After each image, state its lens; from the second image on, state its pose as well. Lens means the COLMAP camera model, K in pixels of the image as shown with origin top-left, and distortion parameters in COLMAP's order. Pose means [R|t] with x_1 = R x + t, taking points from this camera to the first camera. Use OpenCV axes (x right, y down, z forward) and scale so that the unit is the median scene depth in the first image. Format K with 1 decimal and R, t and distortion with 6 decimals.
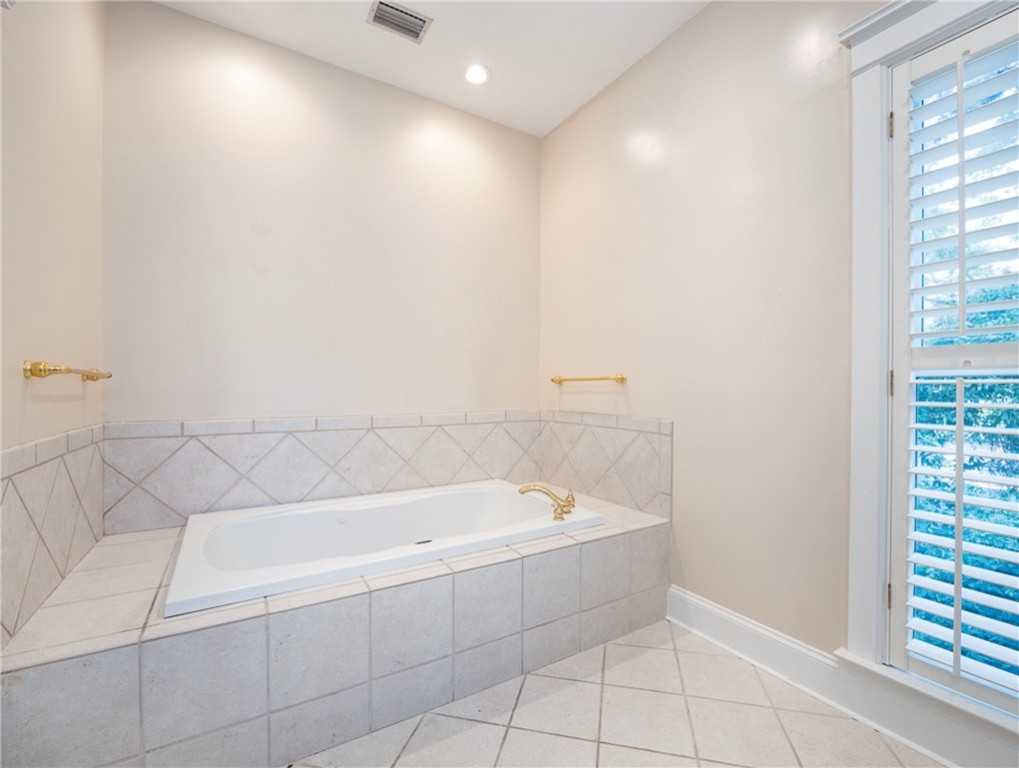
lens RADIAL K [[459.0, 0, 510.1], [0, 459.0, 389.1], [0, 0, 1]] dist [0.000935, 0.000035]
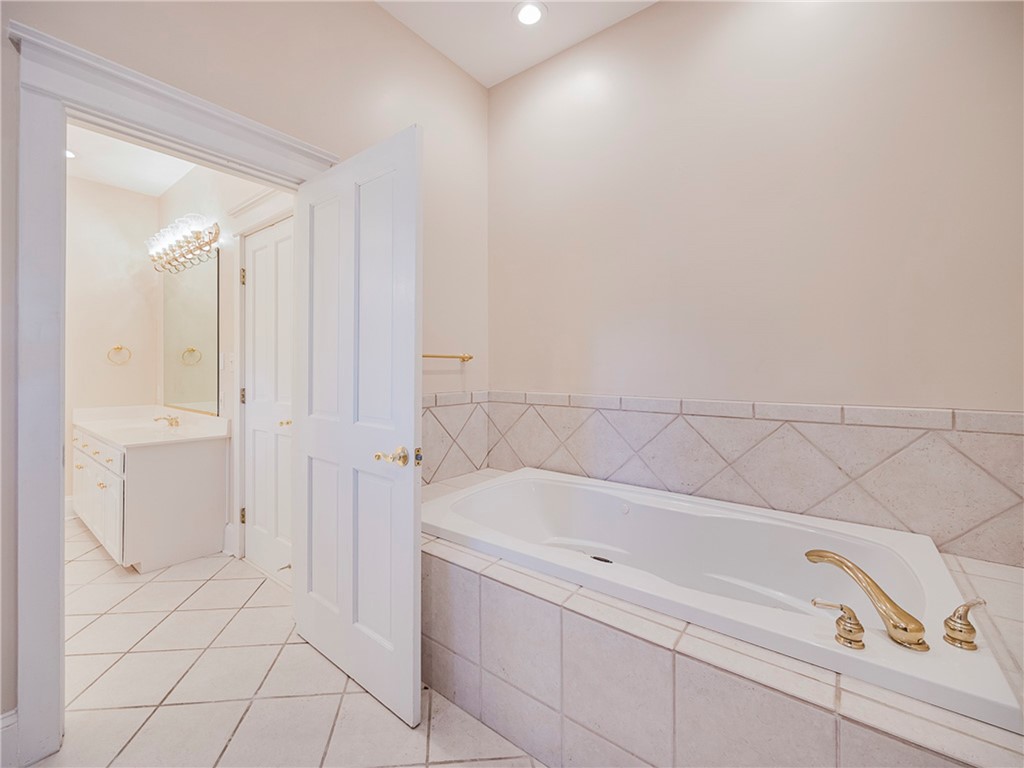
lens RADIAL K [[443.7, 0, 486.0], [0, 443.7, 364.5], [0, 0, 1]] dist [0.004143, 0.000662]
pose [[0.323941, -0.007542, -0.946047, 0.402312], [0.000035, 0.999968, -0.007960, 0.003197], [0.946077, 0.002546, 0.323931, 0.479077]]
